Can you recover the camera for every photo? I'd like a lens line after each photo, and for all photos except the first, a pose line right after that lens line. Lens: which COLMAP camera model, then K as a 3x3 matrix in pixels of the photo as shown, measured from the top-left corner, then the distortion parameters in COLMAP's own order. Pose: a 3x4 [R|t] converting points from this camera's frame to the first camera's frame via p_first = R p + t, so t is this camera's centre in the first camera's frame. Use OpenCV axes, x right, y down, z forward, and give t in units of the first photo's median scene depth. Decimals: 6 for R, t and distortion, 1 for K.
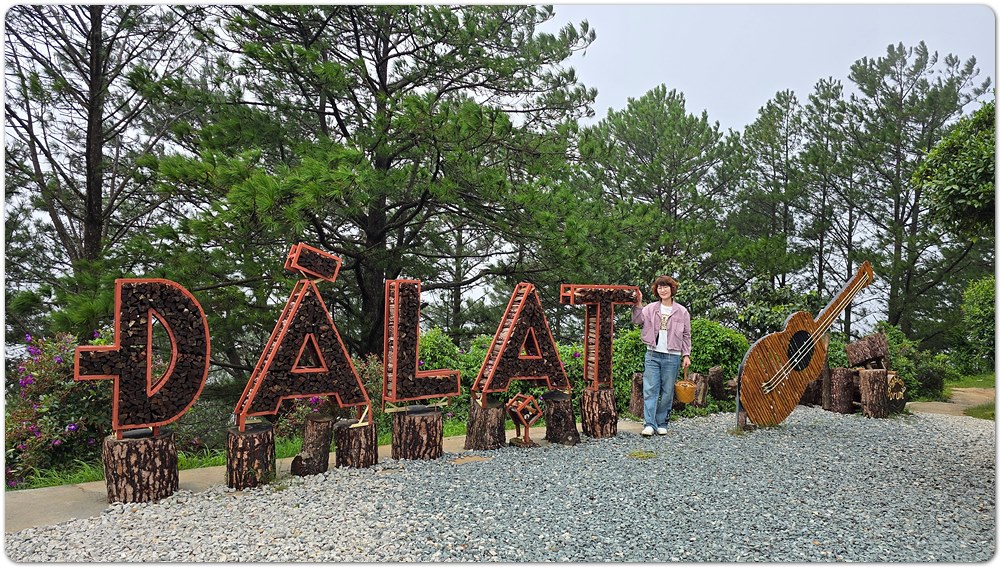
lens RADIAL K [[666.3, 0, 500.0], [0, 666.3, 283.5], [0, 0, 1]] dist [0.032033, -0.001987]
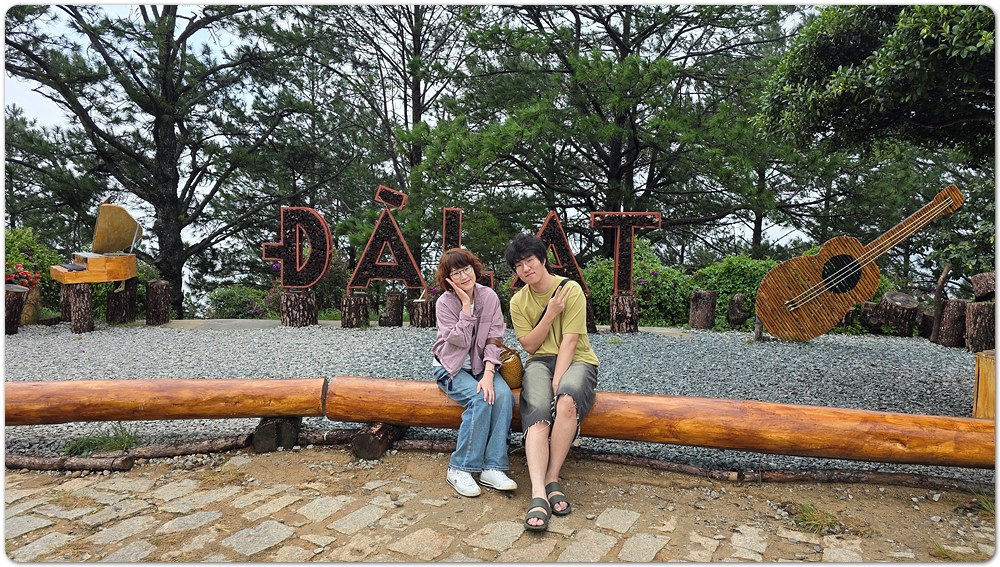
lens RADIAL K [[666.3, 0, 500.0], [0, 666.3, 283.5], [0, 0, 1]] dist [0.032033, -0.001987]
pose [[0.864141, 0.046483, -0.501098, 0.749235], [-0.002006, 0.996035, 0.088934, 0.032148], [0.503246, -0.075847, 0.860808, -0.254020]]
